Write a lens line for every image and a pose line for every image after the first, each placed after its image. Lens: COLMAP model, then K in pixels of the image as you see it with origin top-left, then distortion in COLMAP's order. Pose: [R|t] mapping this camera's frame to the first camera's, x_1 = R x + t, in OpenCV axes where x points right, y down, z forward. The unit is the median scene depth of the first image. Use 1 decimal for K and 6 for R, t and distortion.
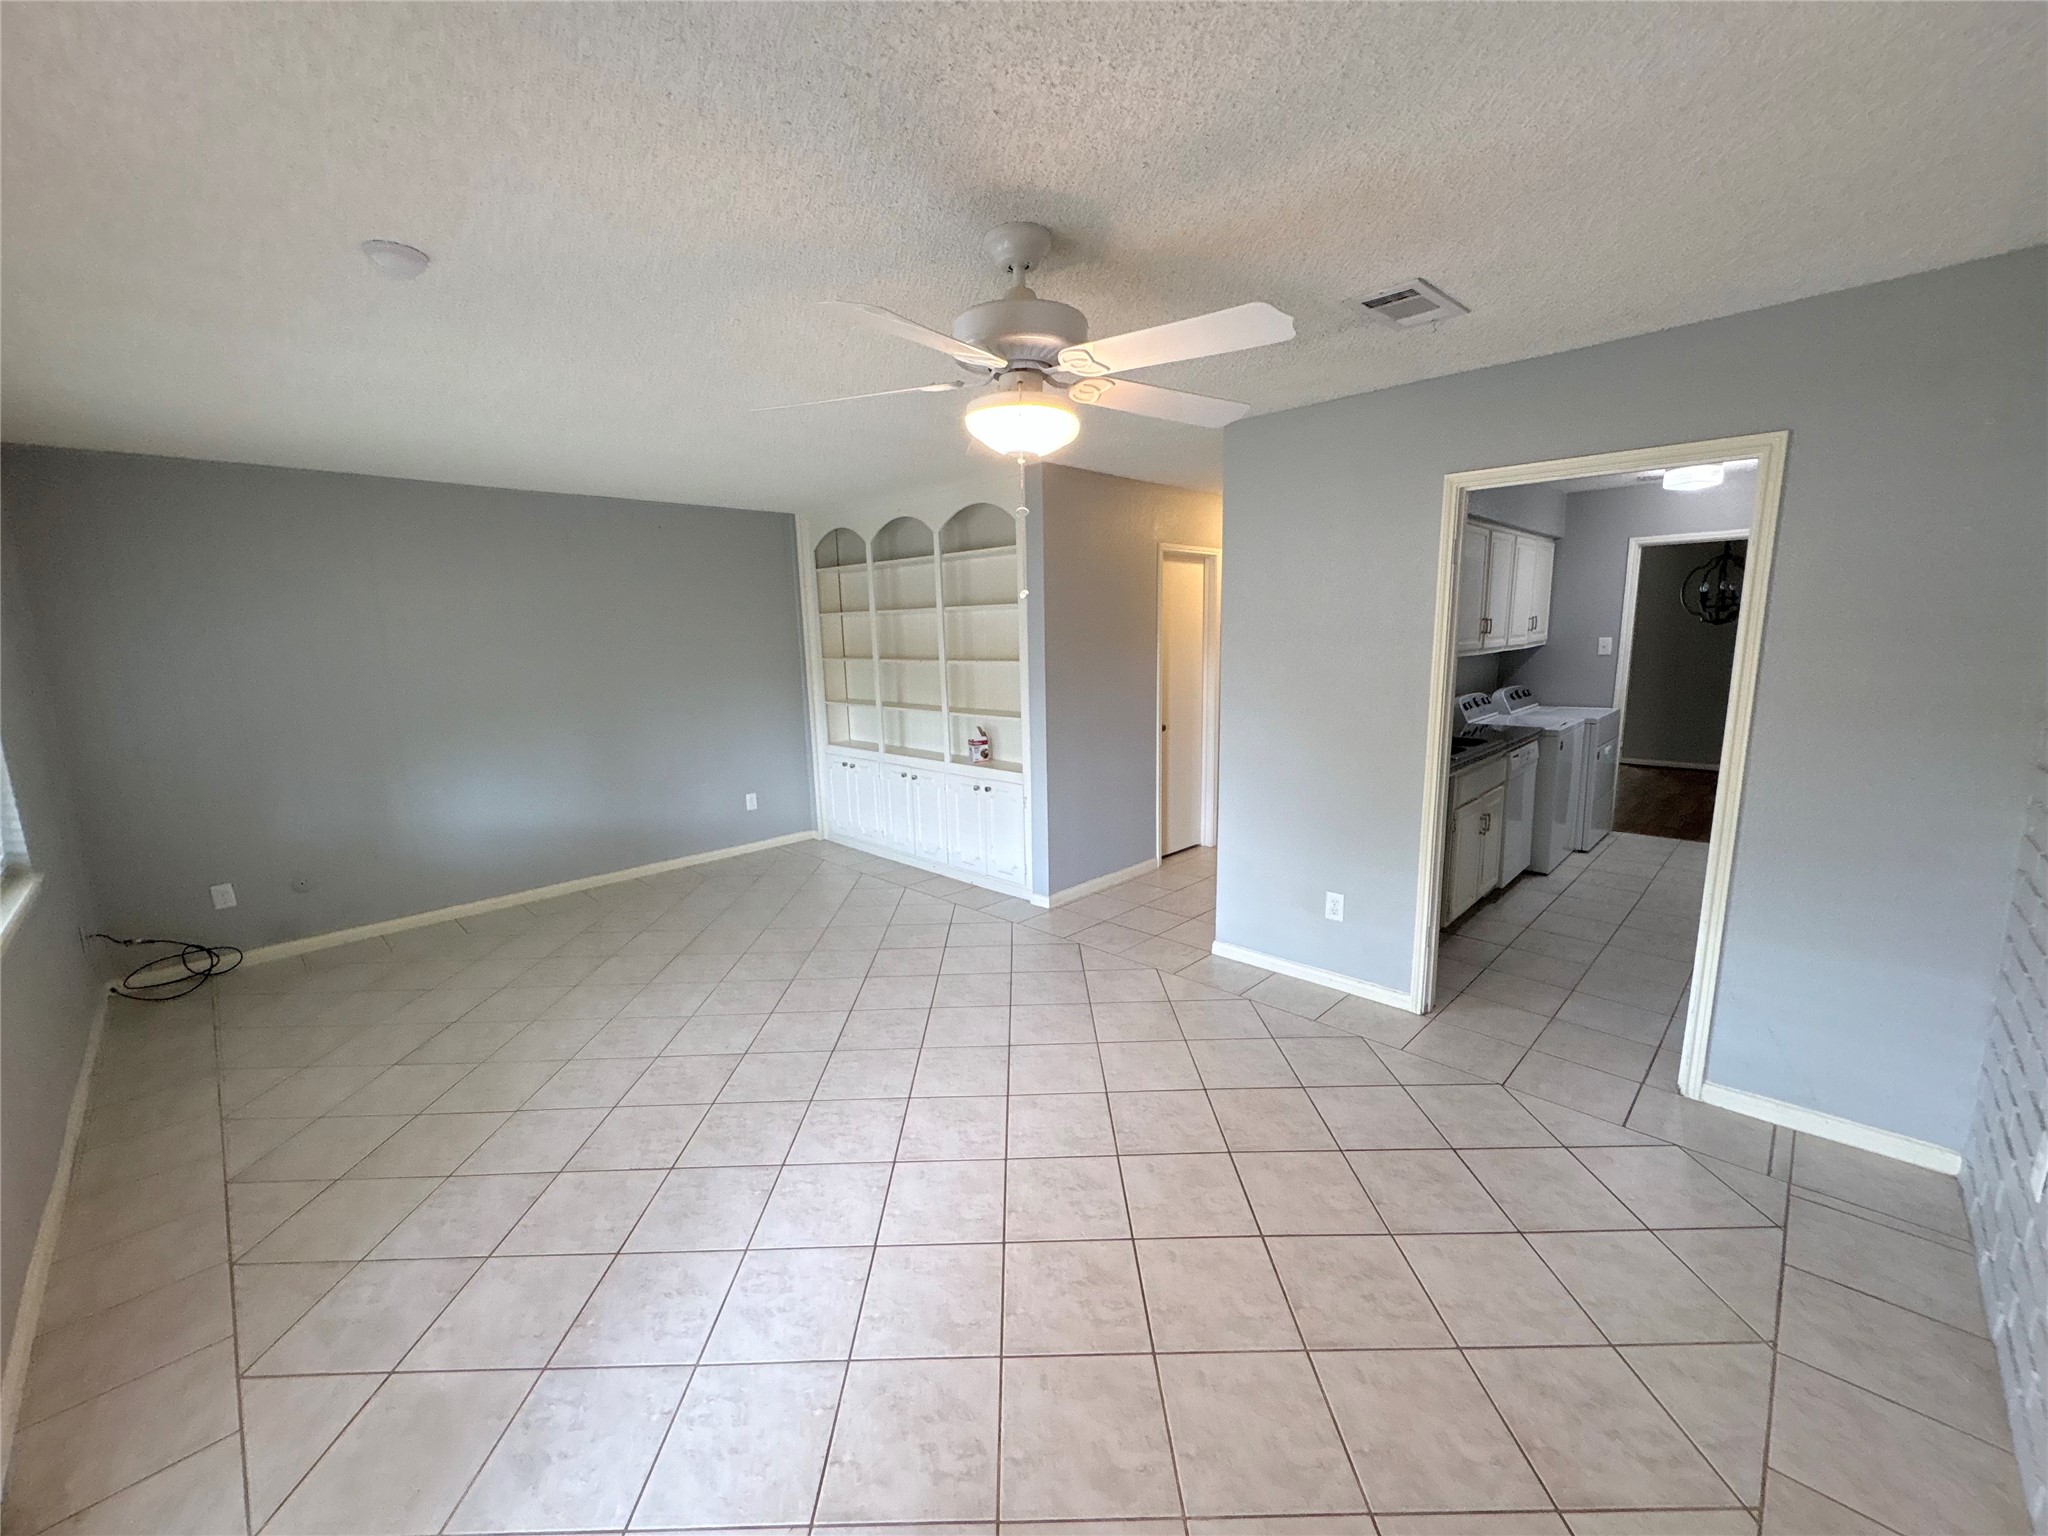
lens RADIAL K [[818.1, 0, 1020.5], [0, 818.1, 772.8], [0, 0, 1]] dist [0.001649, 0.000139]
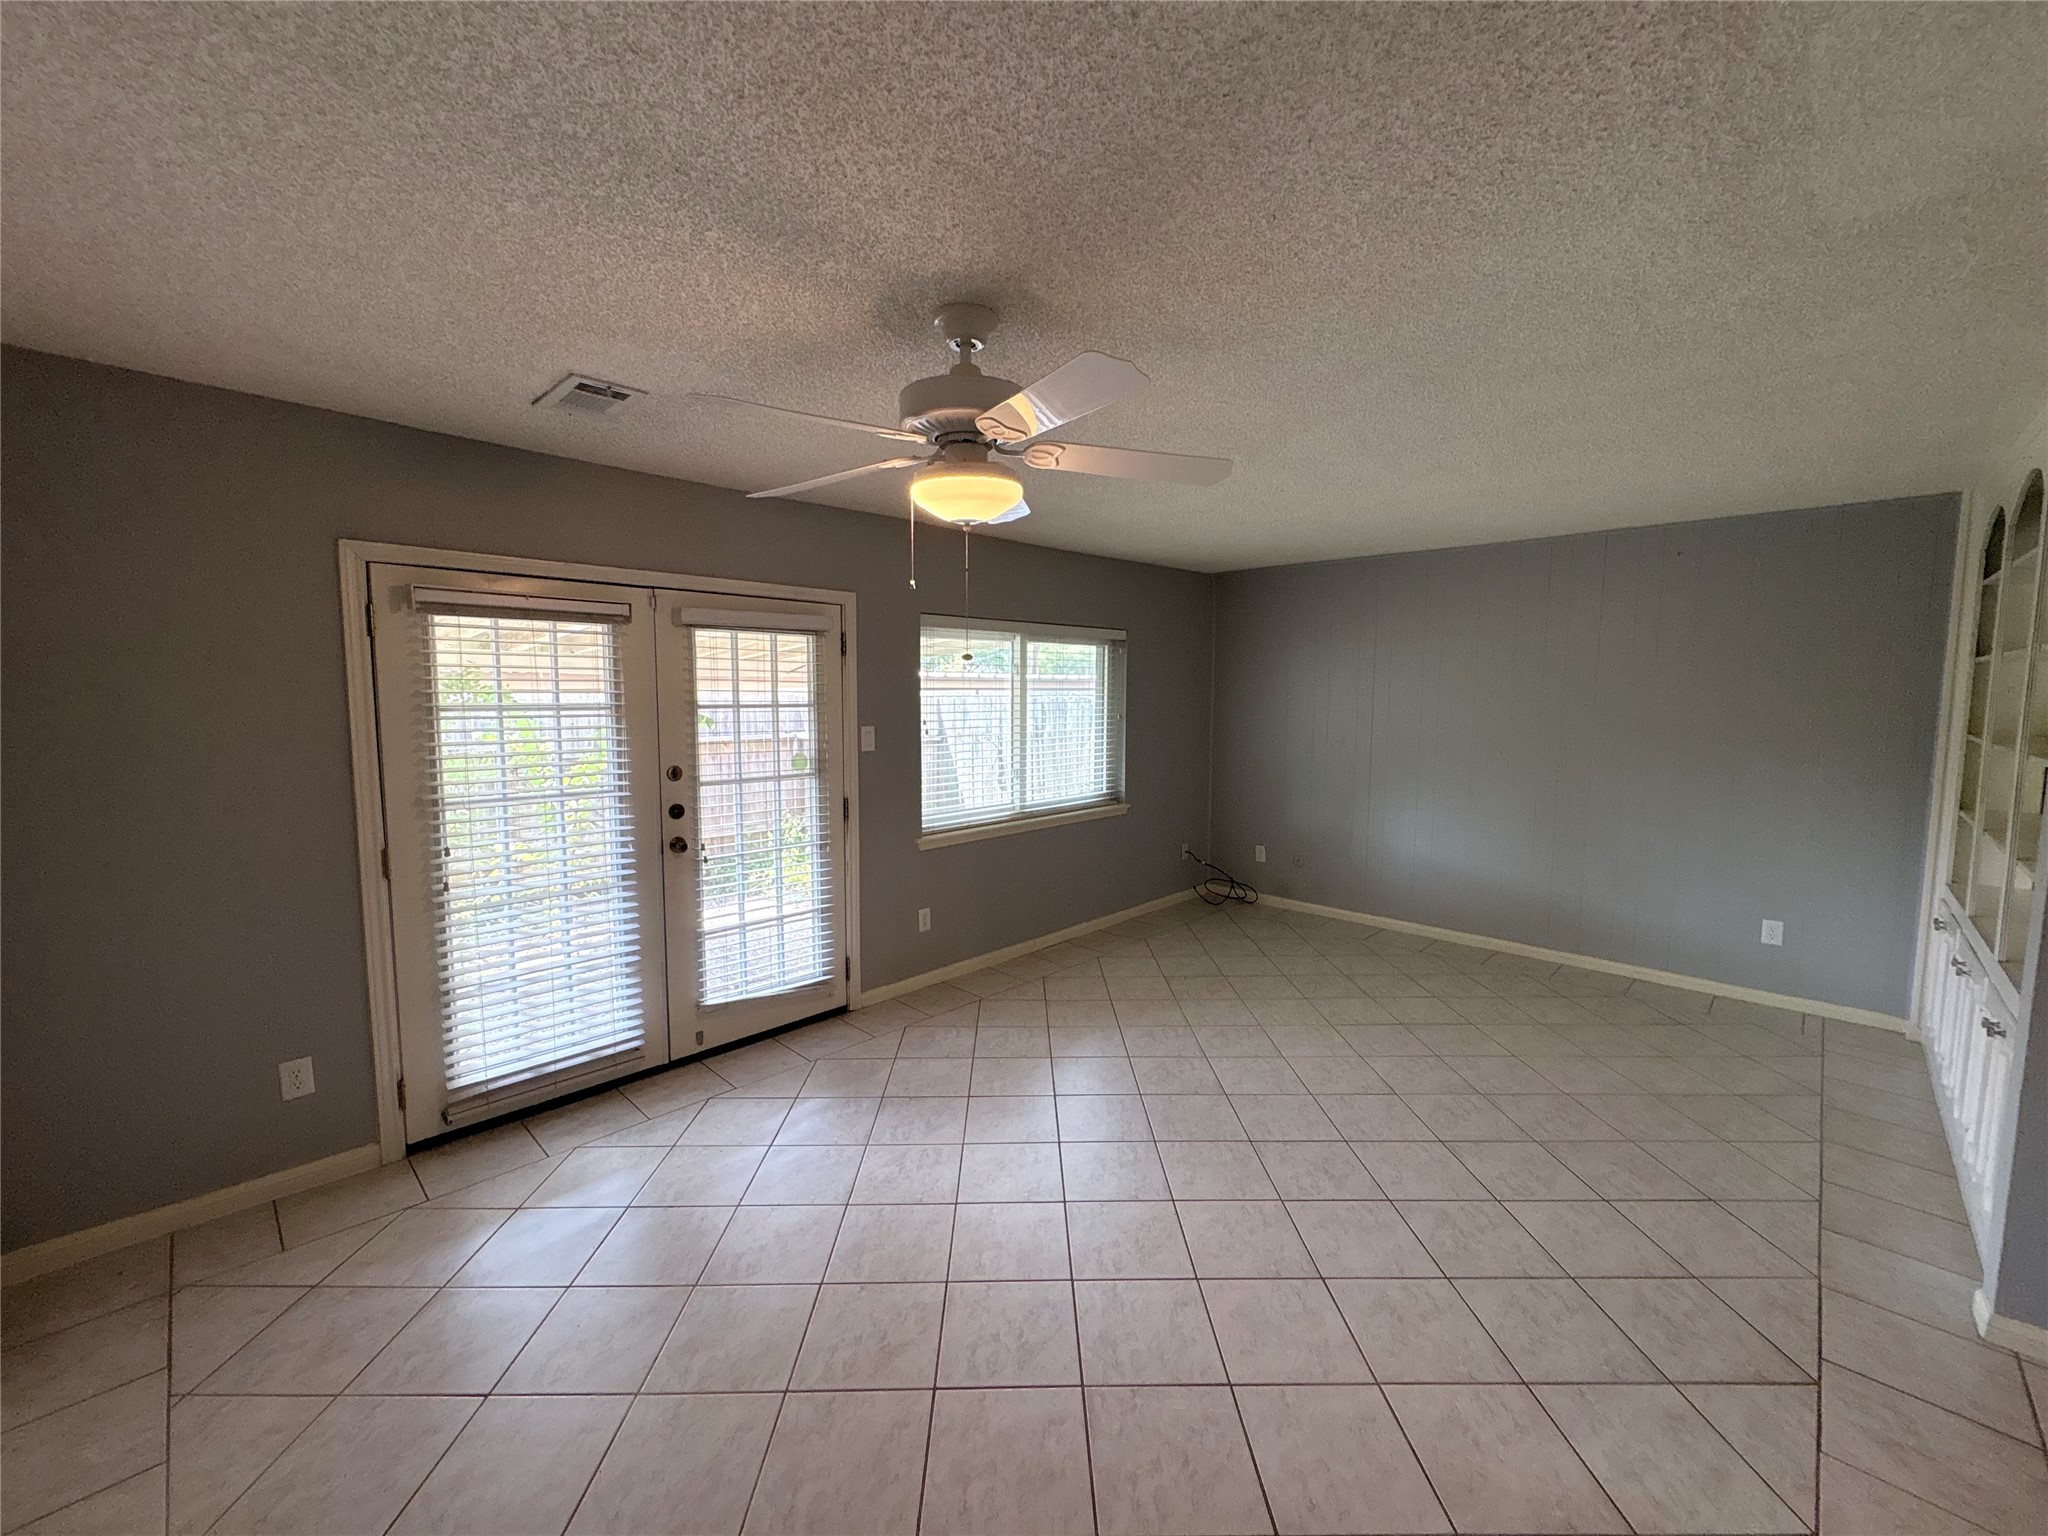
lens RADIAL K [[818.1, 0, 1022.5], [0, 818.1, 768.7], [0, 0, 1]] dist [0.001649, 0.000139]
pose [[0.004613, 0.119779, -0.992790, 0.479891], [-0.177451, 0.977142, 0.117067, -0.097206], [0.984119, 0.175631, 0.025762, 0.502148]]
